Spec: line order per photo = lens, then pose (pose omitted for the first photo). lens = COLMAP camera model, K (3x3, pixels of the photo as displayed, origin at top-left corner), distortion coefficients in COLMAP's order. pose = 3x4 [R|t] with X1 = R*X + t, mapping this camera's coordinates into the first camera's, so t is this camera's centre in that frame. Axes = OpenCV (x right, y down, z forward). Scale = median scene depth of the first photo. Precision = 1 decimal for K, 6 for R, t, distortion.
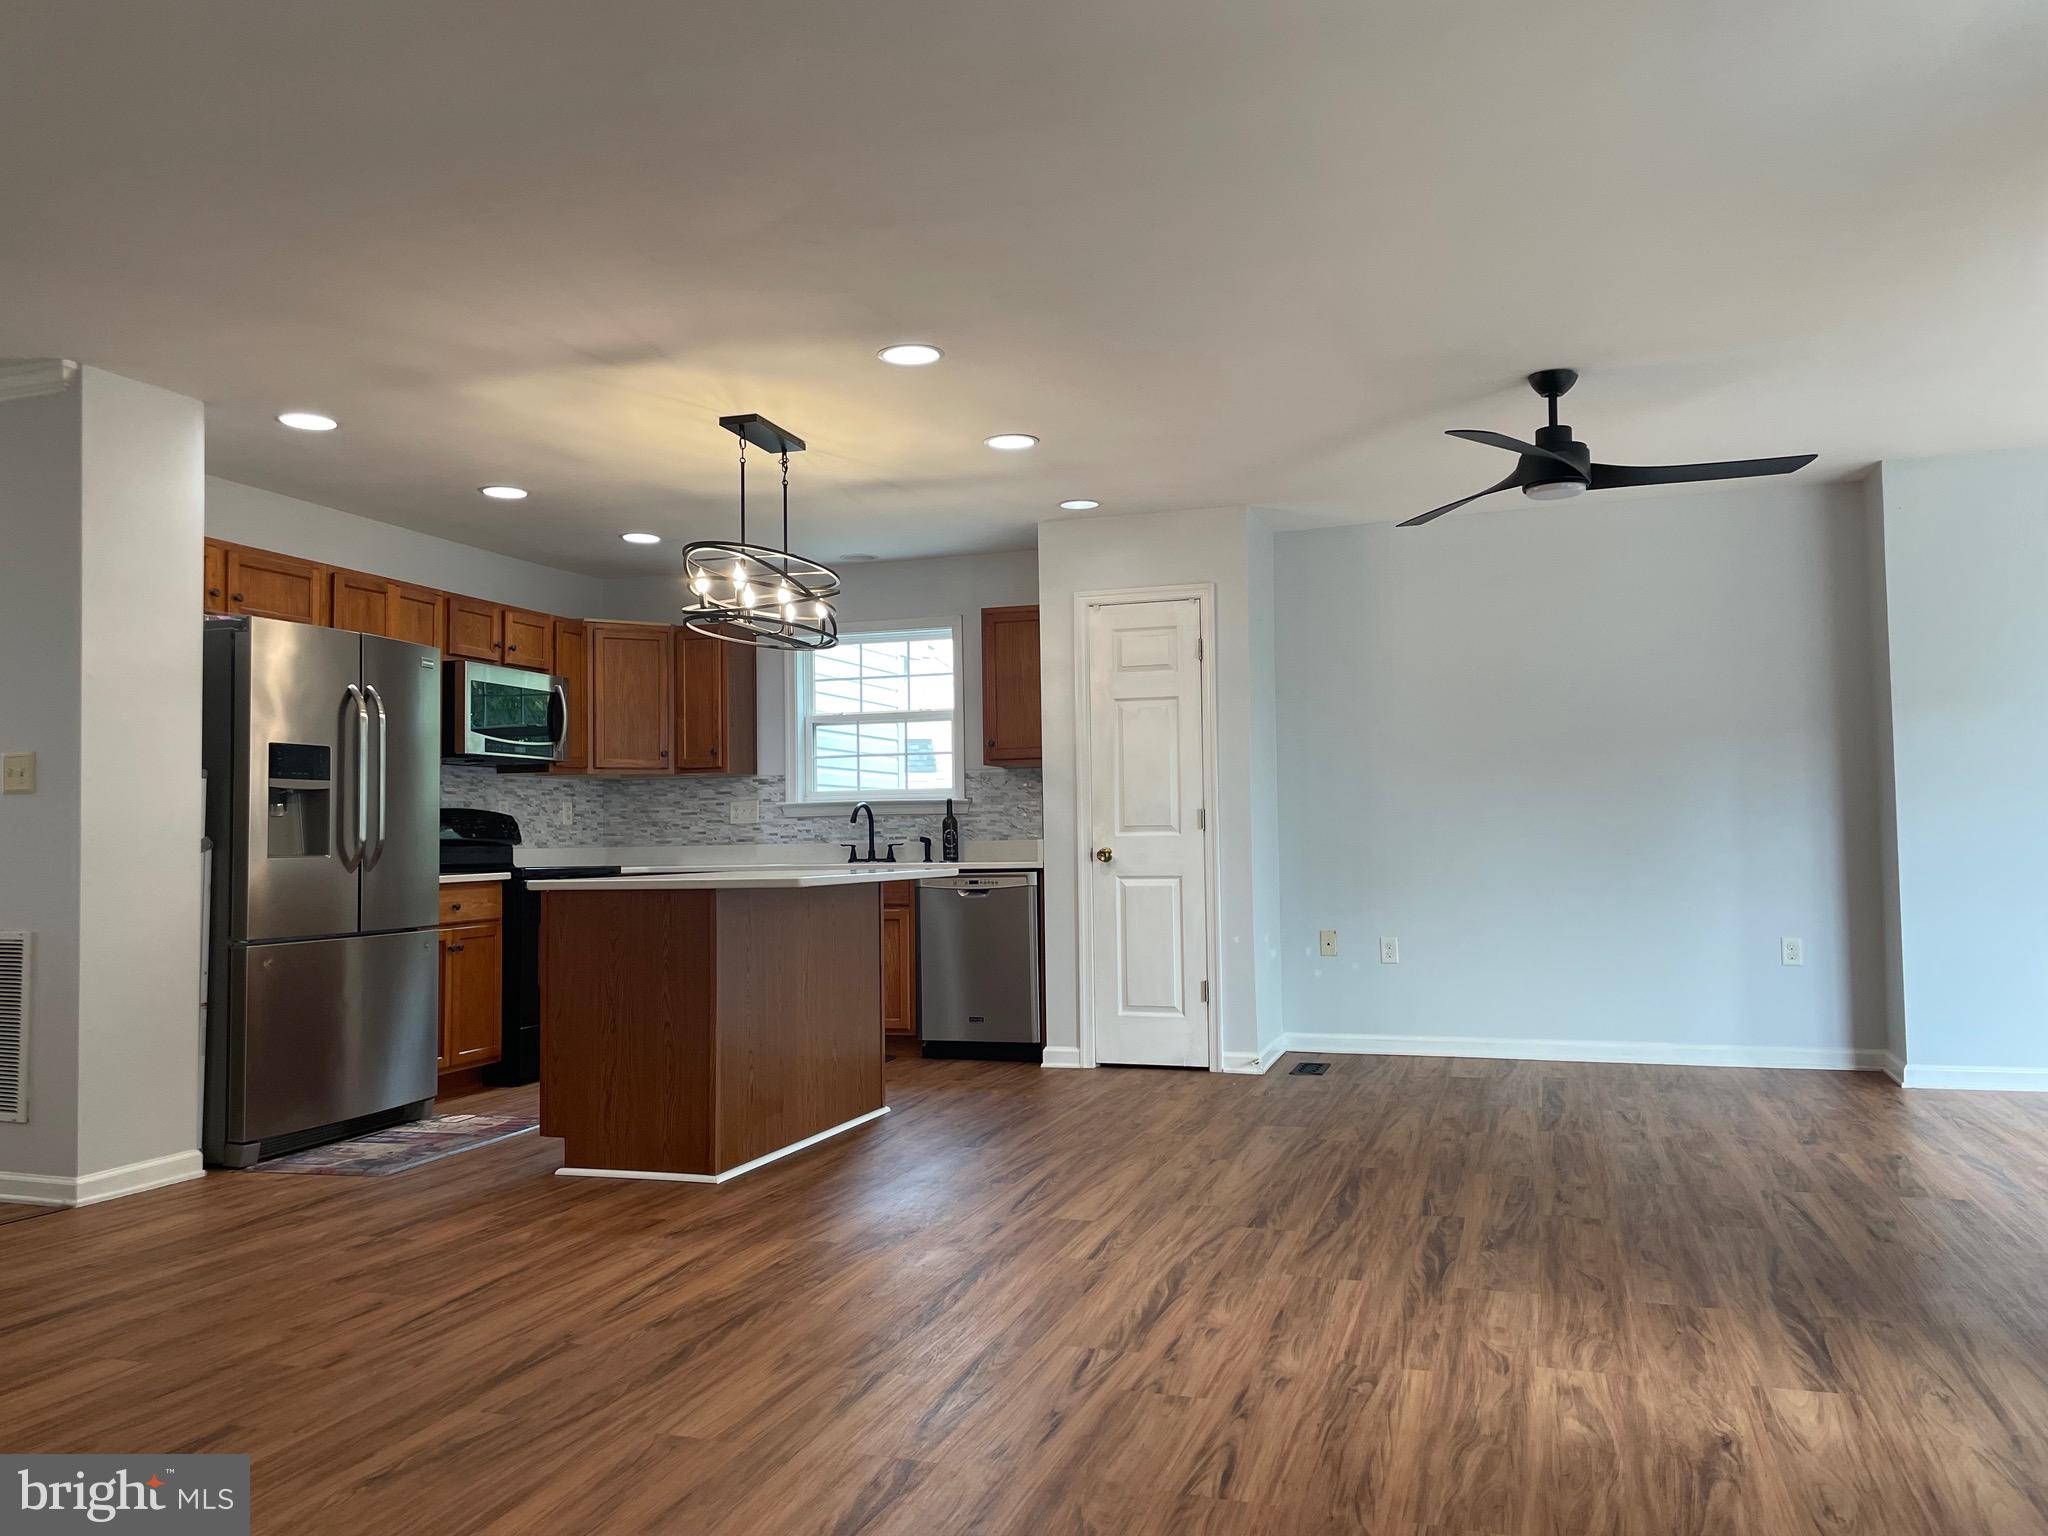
lens RADIAL K [[1543.9, 0, 1028.3], [0, 1543.9, 754.0], [0, 0, 1]] dist [0.099147, -0.119220]
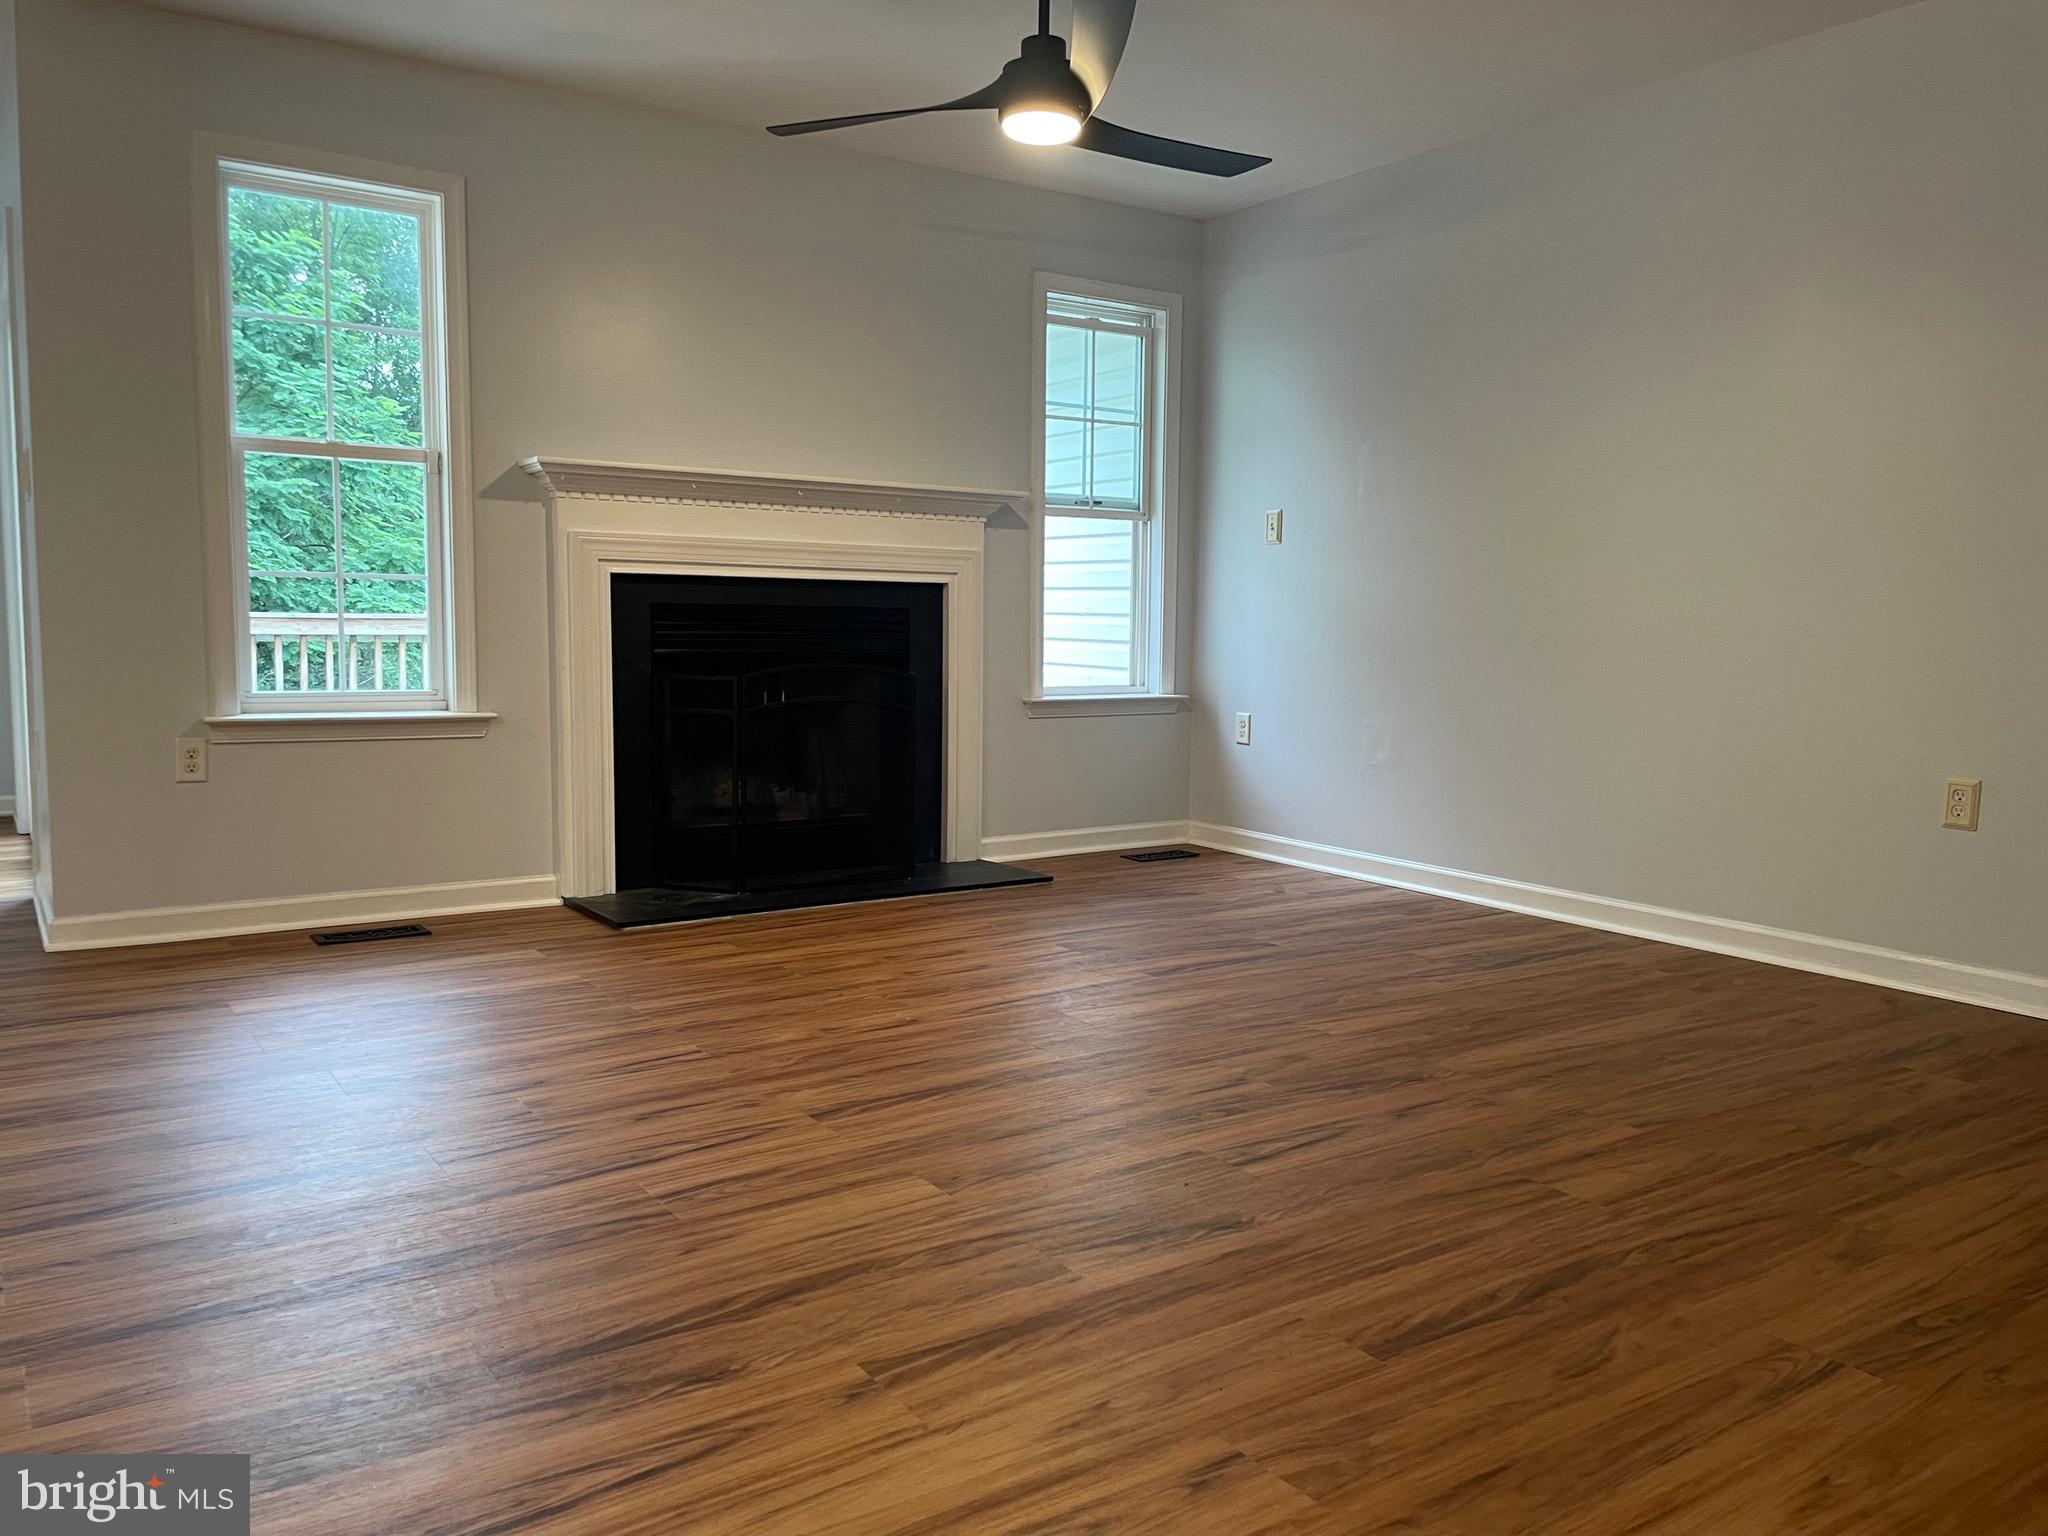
lens RADIAL K [[1543.9, 0, 1021.1], [0, 1543.9, 752.0], [0, 0, 1]] dist [0.099147, -0.119220]
pose [[-0.793387, -0.049441, 0.606706, -0.329068], [-0.033292, 0.998729, 0.037852, 0.054432], [-0.607806, 0.009833, -0.794025, 0.687433]]
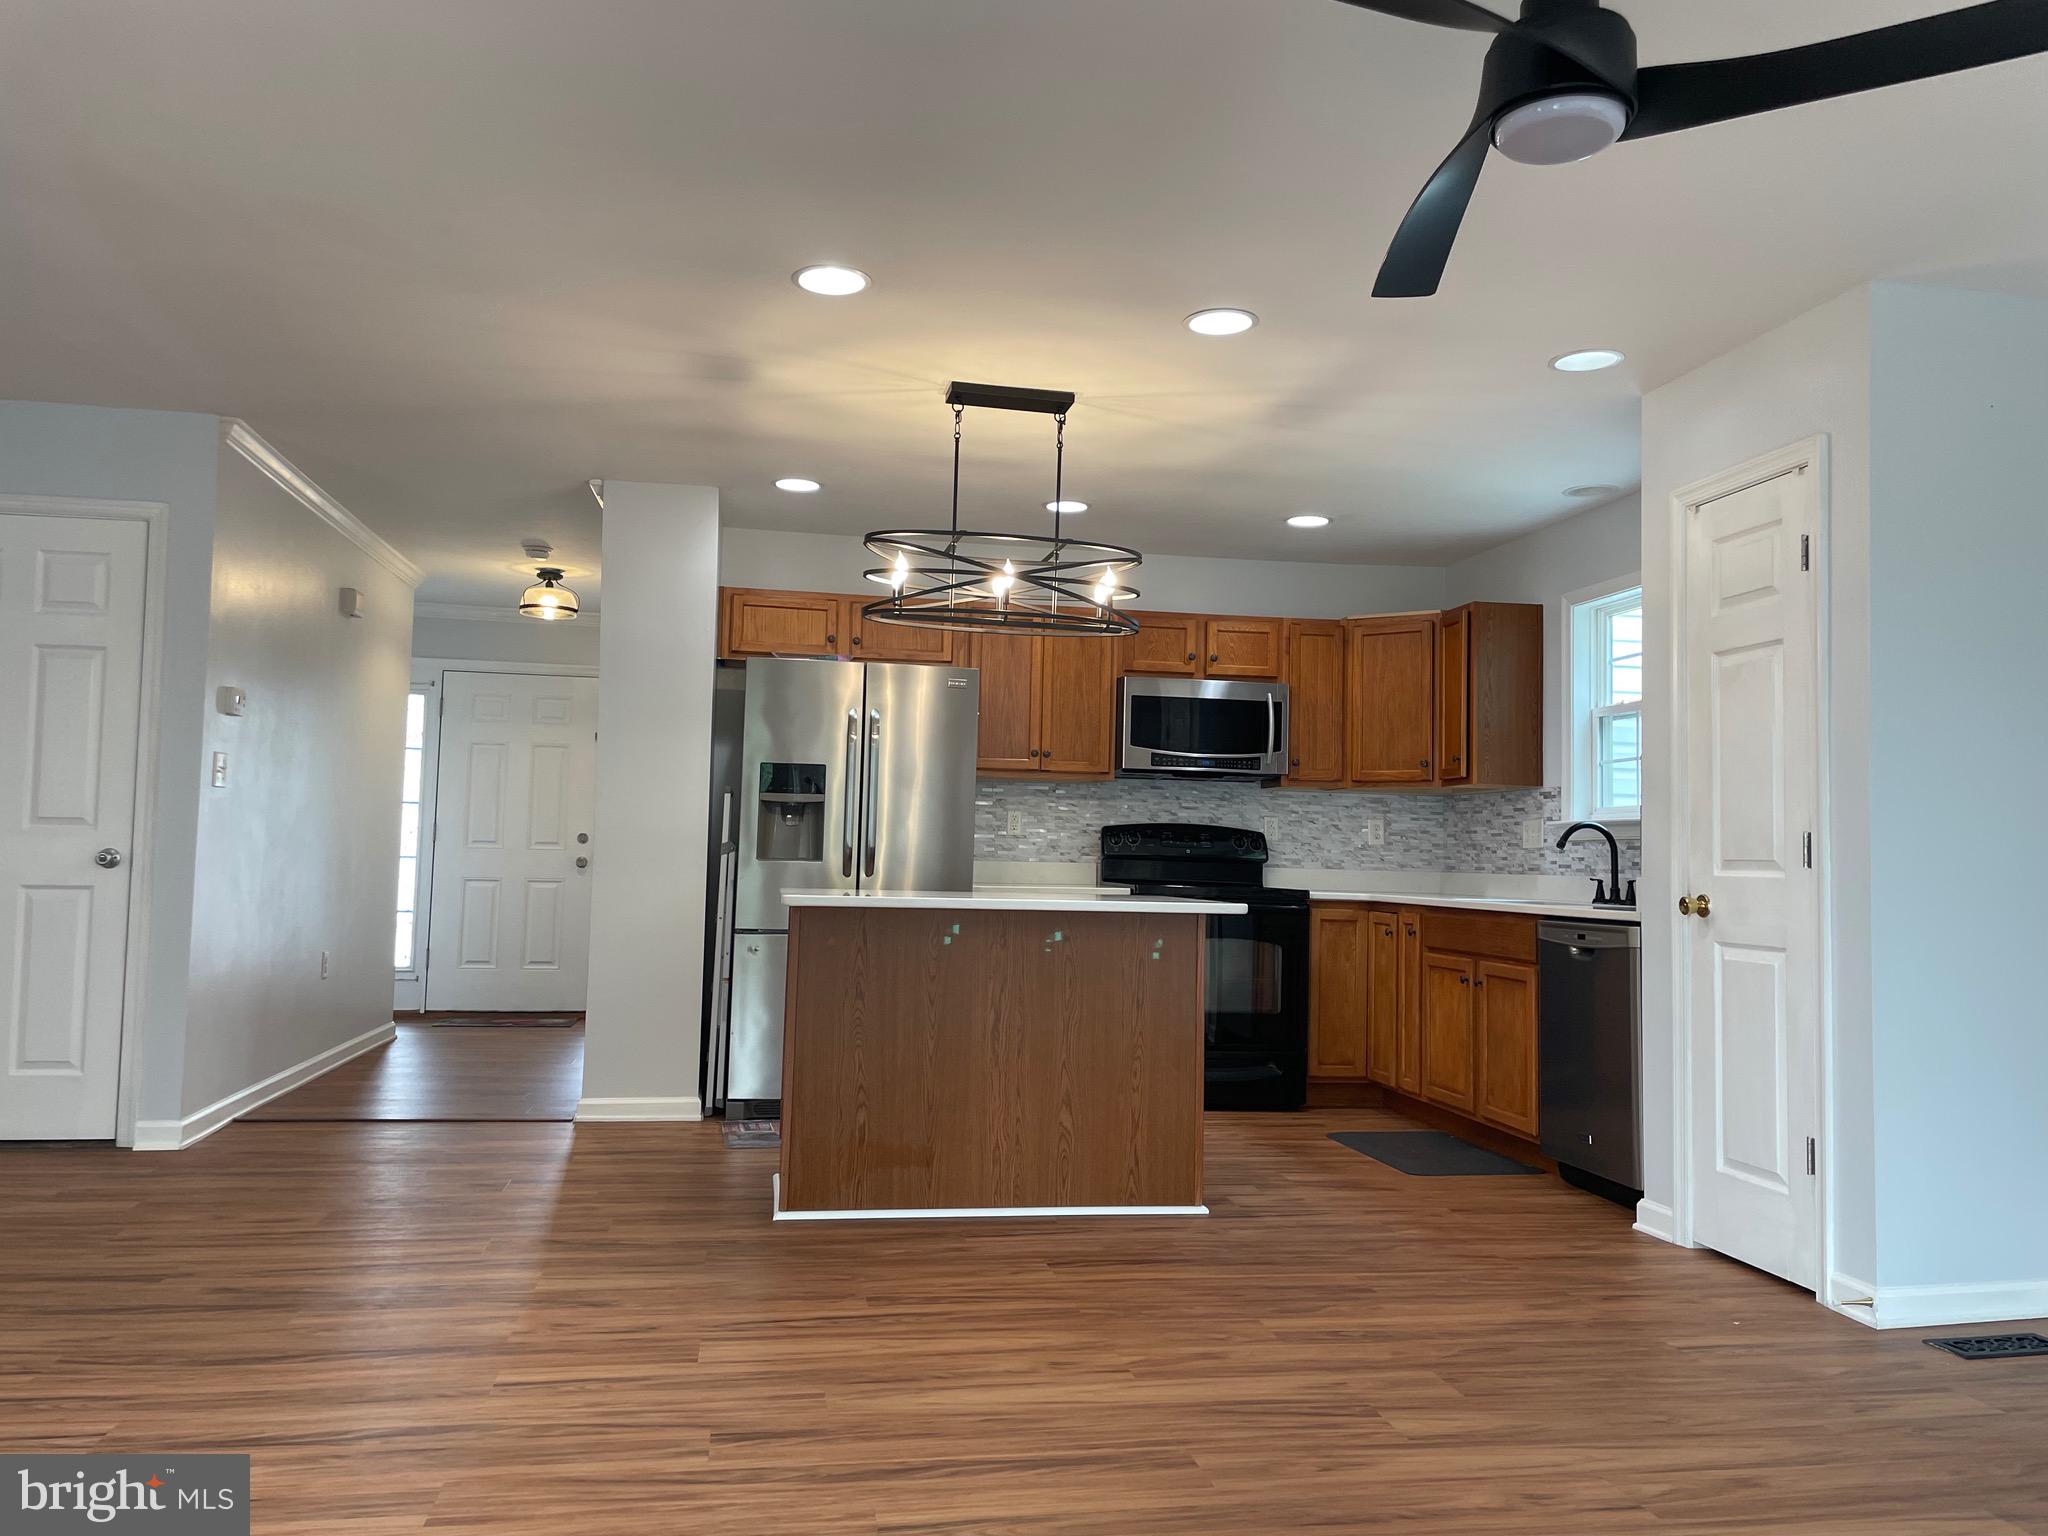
lens RADIAL K [[1543.9, 0, 1029.1], [0, 1543.9, 748.1], [0, 0, 1]] dist [0.099147, -0.119220]
pose [[0.475853, -0.038300, -0.878691, 0.494127], [0.018812, 0.999266, -0.033368, 0.018979], [0.879324, -0.000651, 0.476224, 0.482589]]
